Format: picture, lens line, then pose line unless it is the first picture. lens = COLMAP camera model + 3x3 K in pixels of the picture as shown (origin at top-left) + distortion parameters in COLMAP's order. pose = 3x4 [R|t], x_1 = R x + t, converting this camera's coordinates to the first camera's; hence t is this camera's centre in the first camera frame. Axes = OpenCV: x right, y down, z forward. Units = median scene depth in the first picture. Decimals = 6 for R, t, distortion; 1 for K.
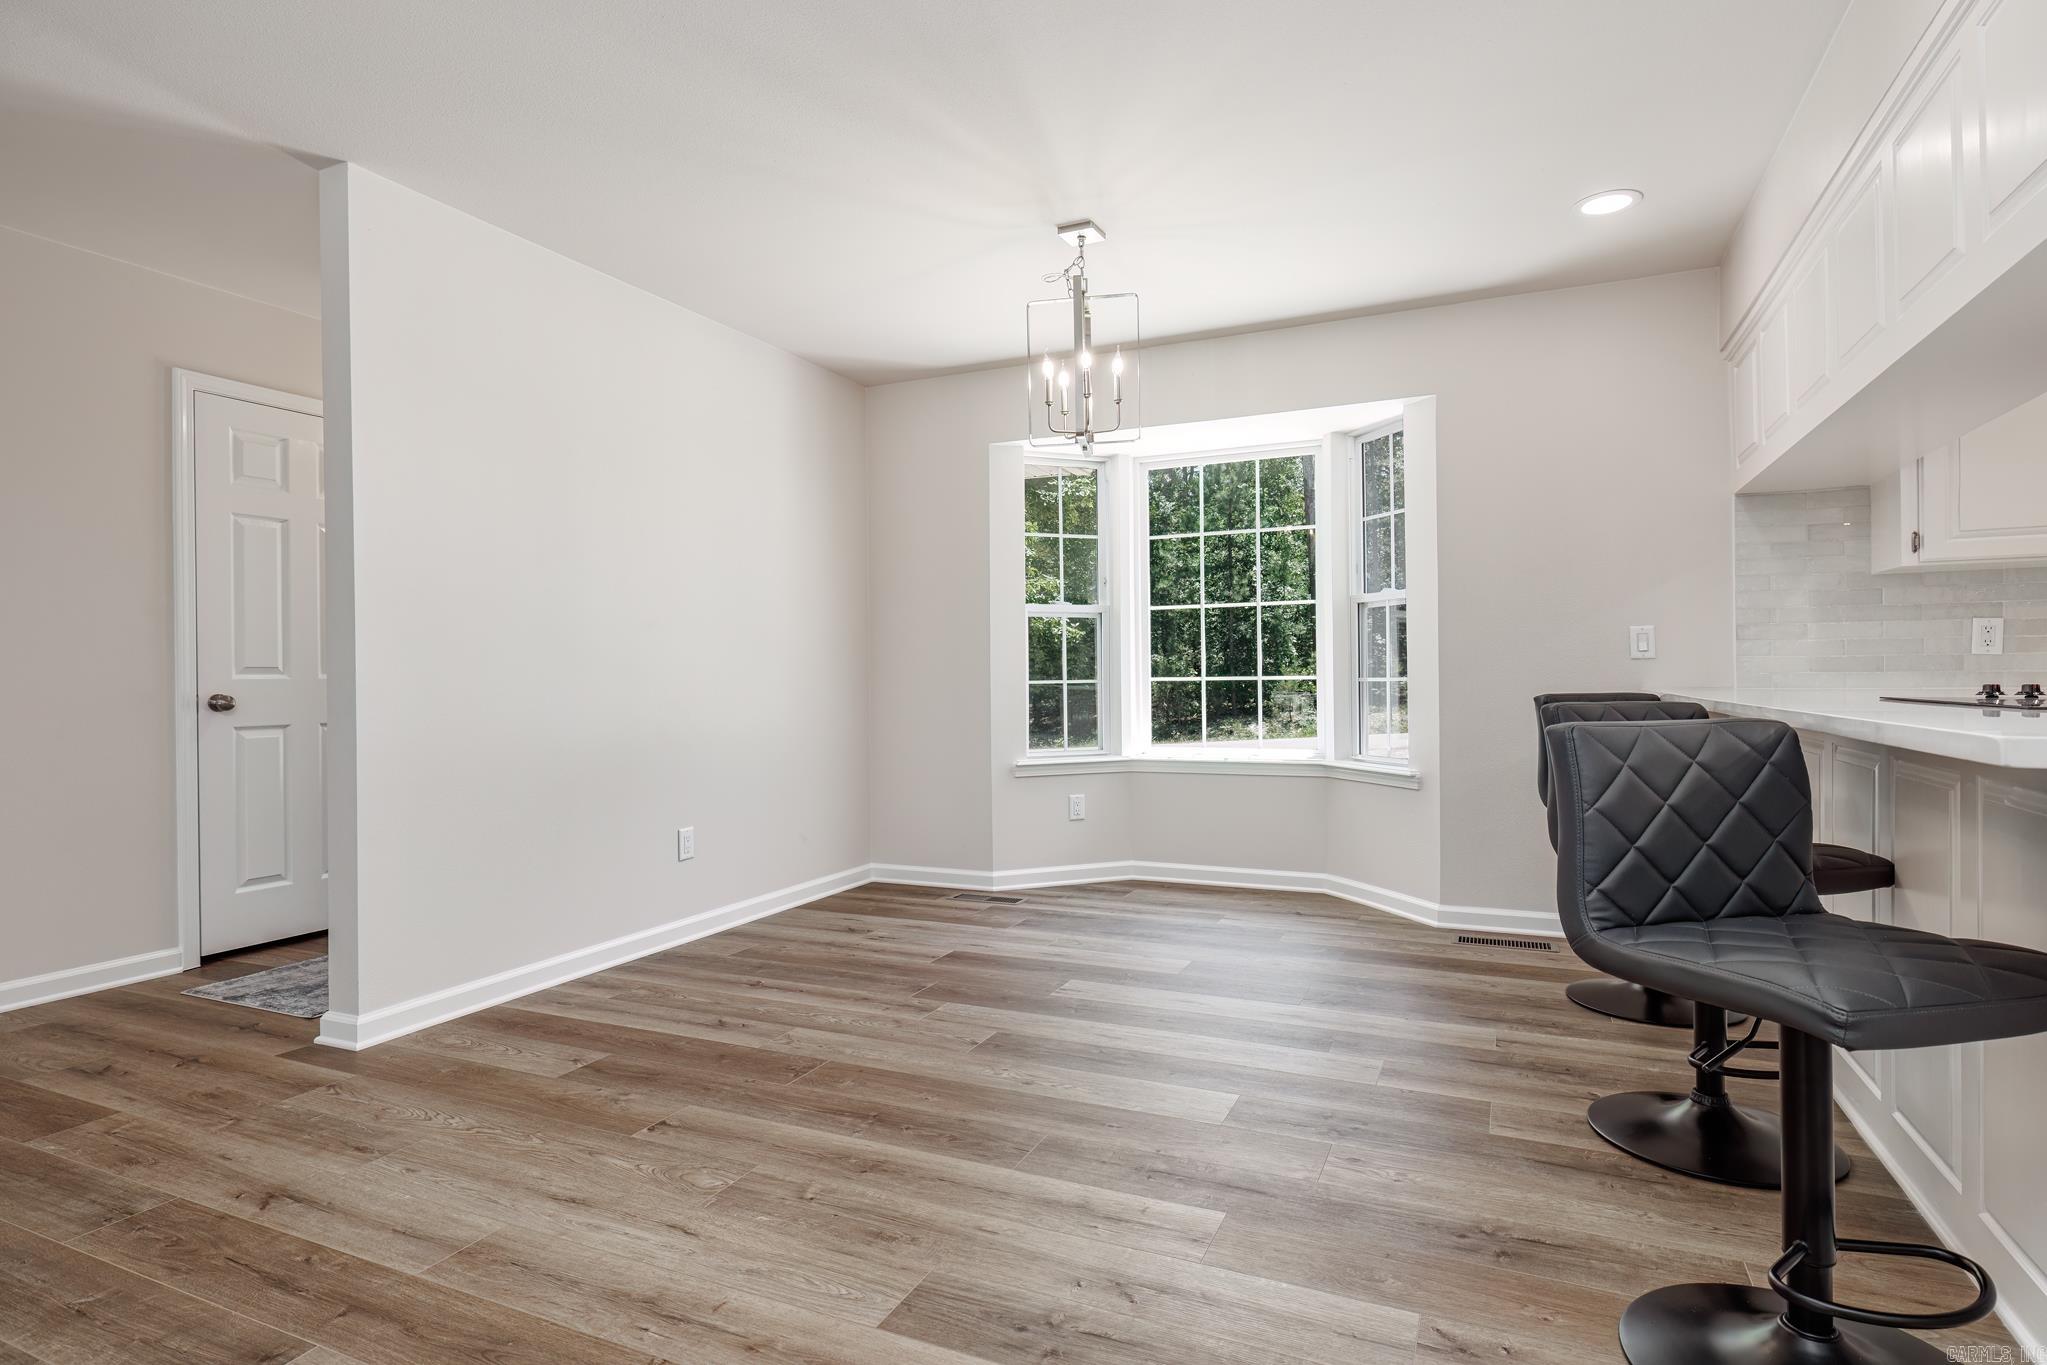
lens RADIAL K [[1031.7, 0, 1033.5], [0, 1031.7, 675.1], [0, 0, 1]] dist [-0.004311, 0.002078]
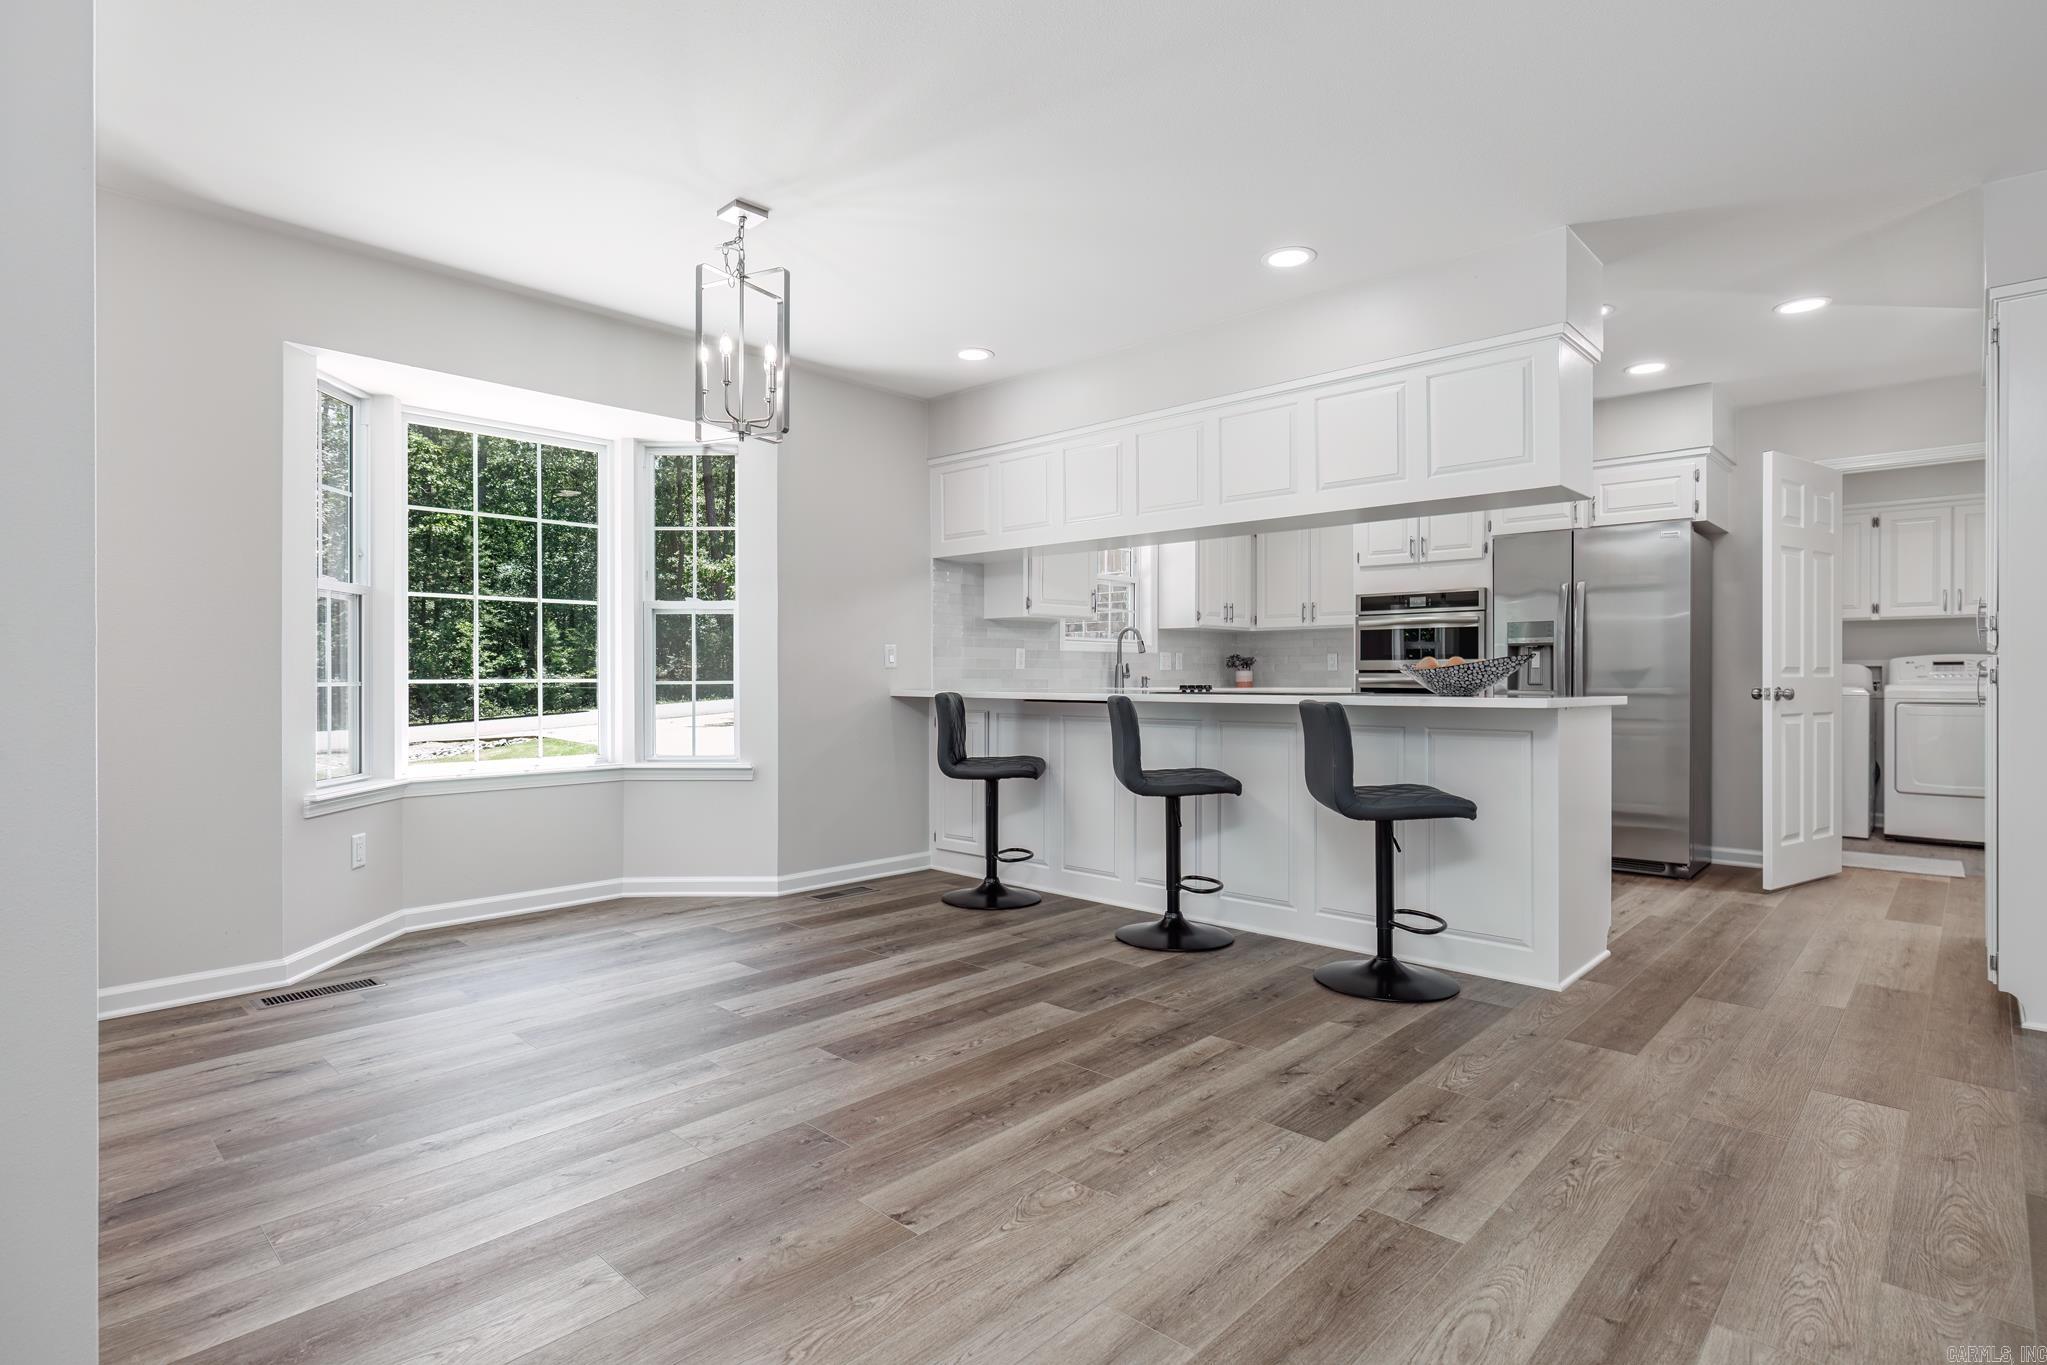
lens RADIAL K [[1032.9, 0, 1019.8], [0, 1032.9, 675.5], [0, 0, 1]] dist [-0.008082, 0.001933]
pose [[0.336300, 0.010854, 0.941692, -0.761898], [-0.002961, 0.999941, -0.010468, 0.008977], [-0.941750, 0.000732, 0.336313, 0.435990]]
